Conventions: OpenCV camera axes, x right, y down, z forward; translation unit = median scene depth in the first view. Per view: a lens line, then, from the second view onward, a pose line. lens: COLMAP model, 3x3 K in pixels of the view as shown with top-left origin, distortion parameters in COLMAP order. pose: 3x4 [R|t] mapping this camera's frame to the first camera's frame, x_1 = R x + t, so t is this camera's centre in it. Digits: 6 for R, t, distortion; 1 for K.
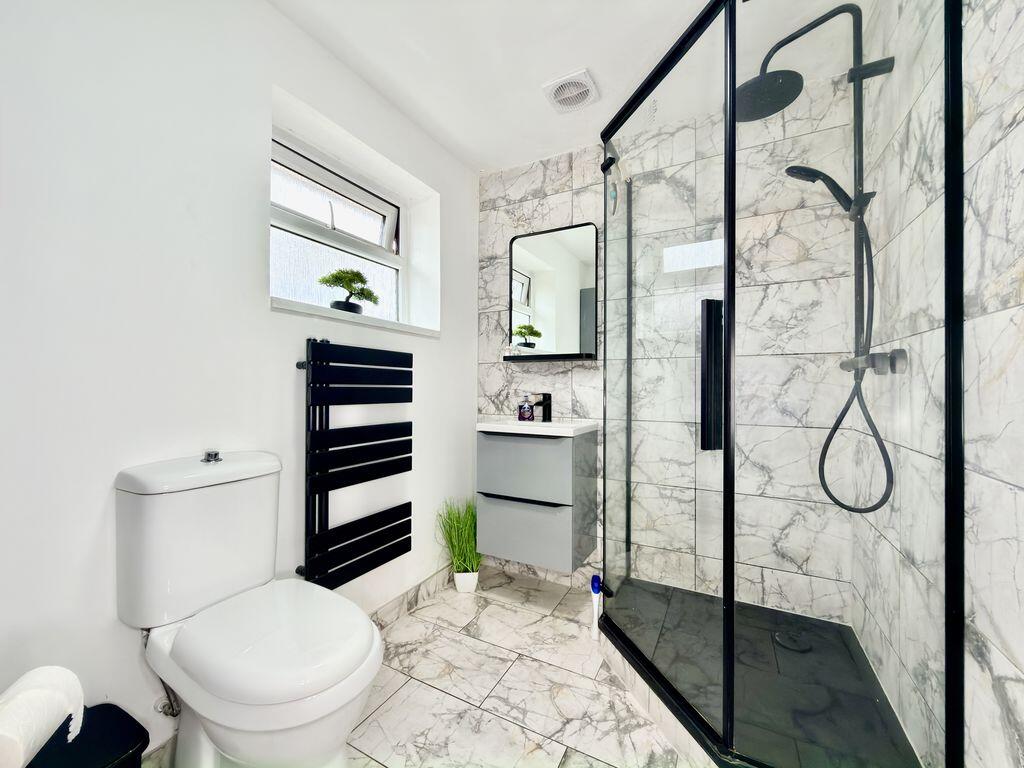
lens RADIAL K [[407.8, 0, 512.0], [0, 407.8, 384.0], [0, 0, 1]] dist [-0.001289, -0.000157]
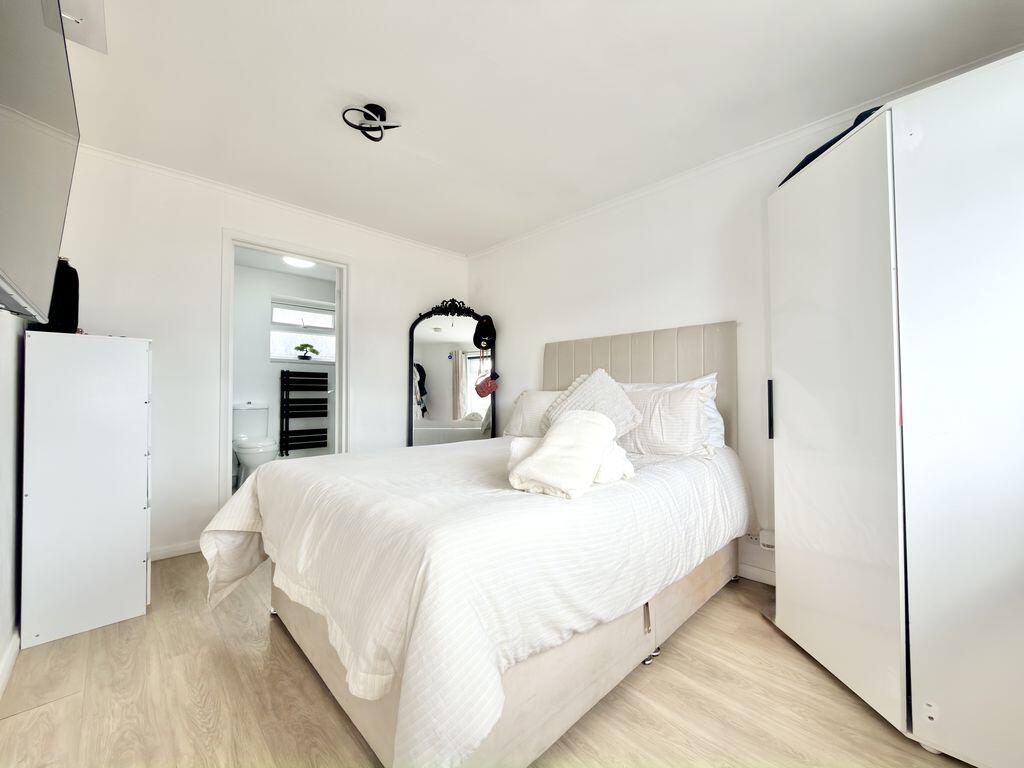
lens RADIAL K [[407.8, 0, 512.0], [0, 407.8, 384.0], [0, 0, 1]] dist [-0.001289, -0.000157]
pose [[0.951221, -0.018450, -0.307959, 1.902573], [0.014448, 0.999779, -0.015269, 0.061987], [0.308173, 0.010075, 0.951277, -1.287949]]
